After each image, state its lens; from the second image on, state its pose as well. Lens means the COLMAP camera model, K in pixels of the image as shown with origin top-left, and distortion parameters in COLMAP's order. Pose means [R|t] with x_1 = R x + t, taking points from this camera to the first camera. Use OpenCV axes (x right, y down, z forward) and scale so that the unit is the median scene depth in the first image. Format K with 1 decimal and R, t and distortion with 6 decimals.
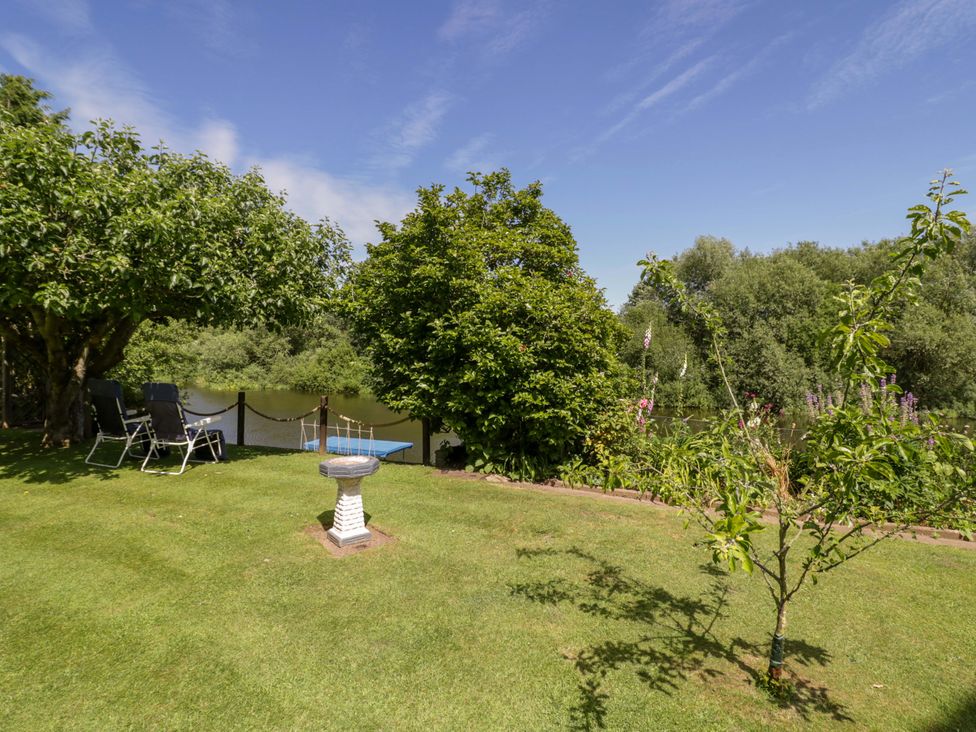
lens RADIAL K [[507.4, 0, 487.6], [0, 507.4, 357.5], [0, 0, 1]] dist [0.002778, -0.015812]
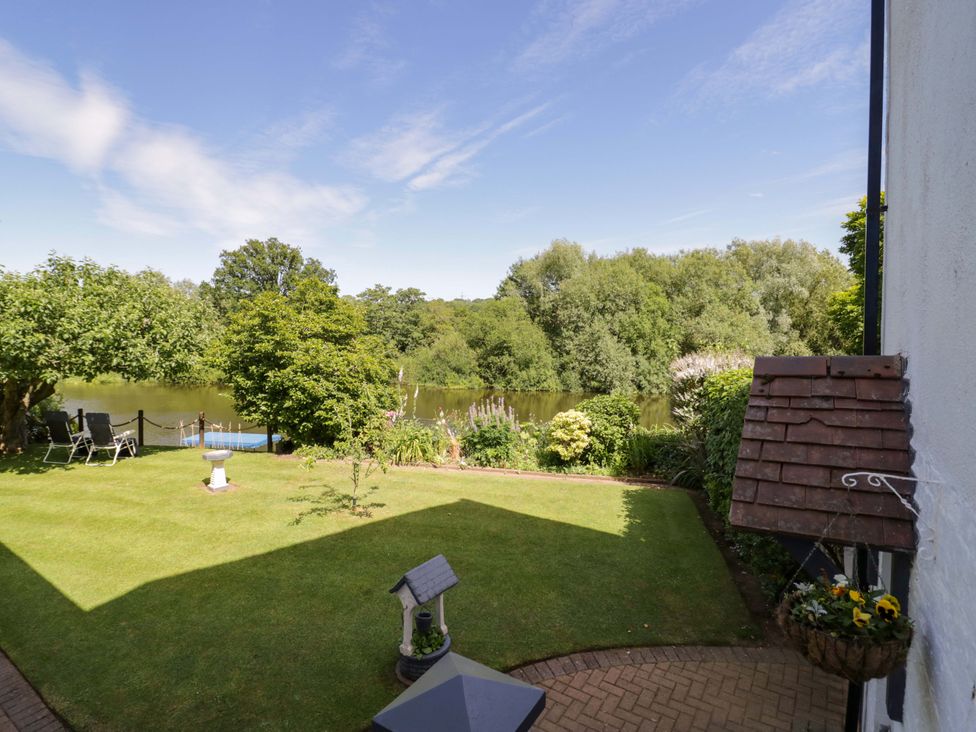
lens RADIAL K [[507.4, 0, 487.6], [0, 507.4, 357.5], [0, 0, 1]] dist [0.002778, -0.015812]
pose [[0.977544, -0.013639, 0.210291, 0.264686], [0.005917, 0.999286, 0.037309, -0.180269], [-0.210650, -0.035227, 0.976927, -0.877241]]
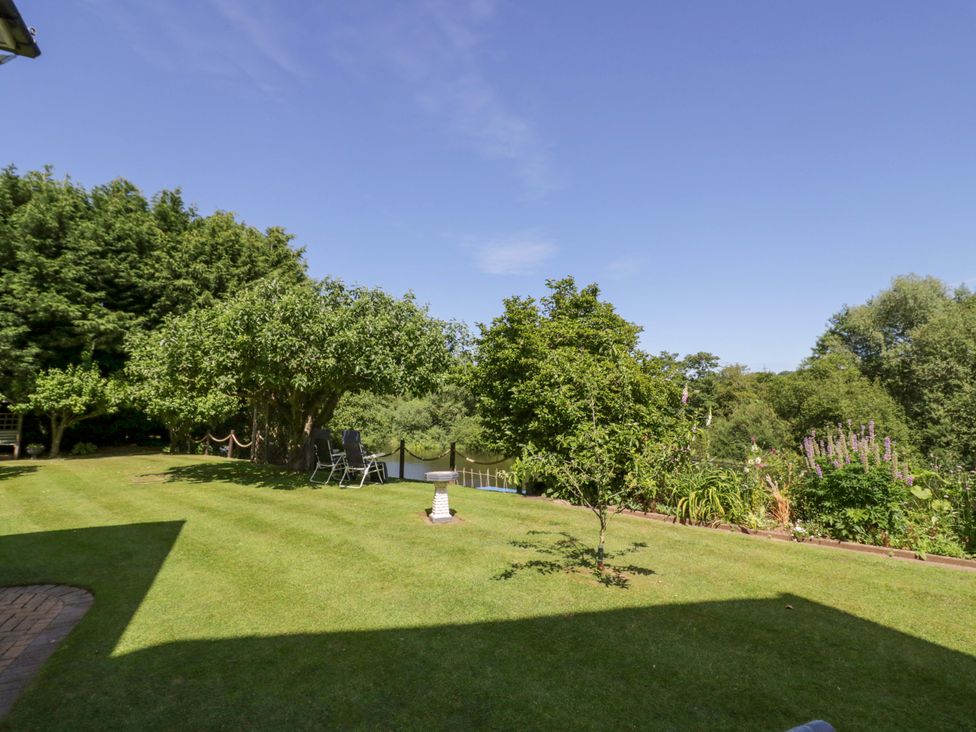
lens RADIAL K [[507.4, 0, 487.6], [0, 507.4, 357.5], [0, 0, 1]] dist [0.002778, -0.015812]
pose [[0.943034, -0.047568, -0.329279, 0.300791], [0.007244, 0.992427, -0.122621, 0.020006], [0.332618, 0.113251, 0.936237, -0.386961]]
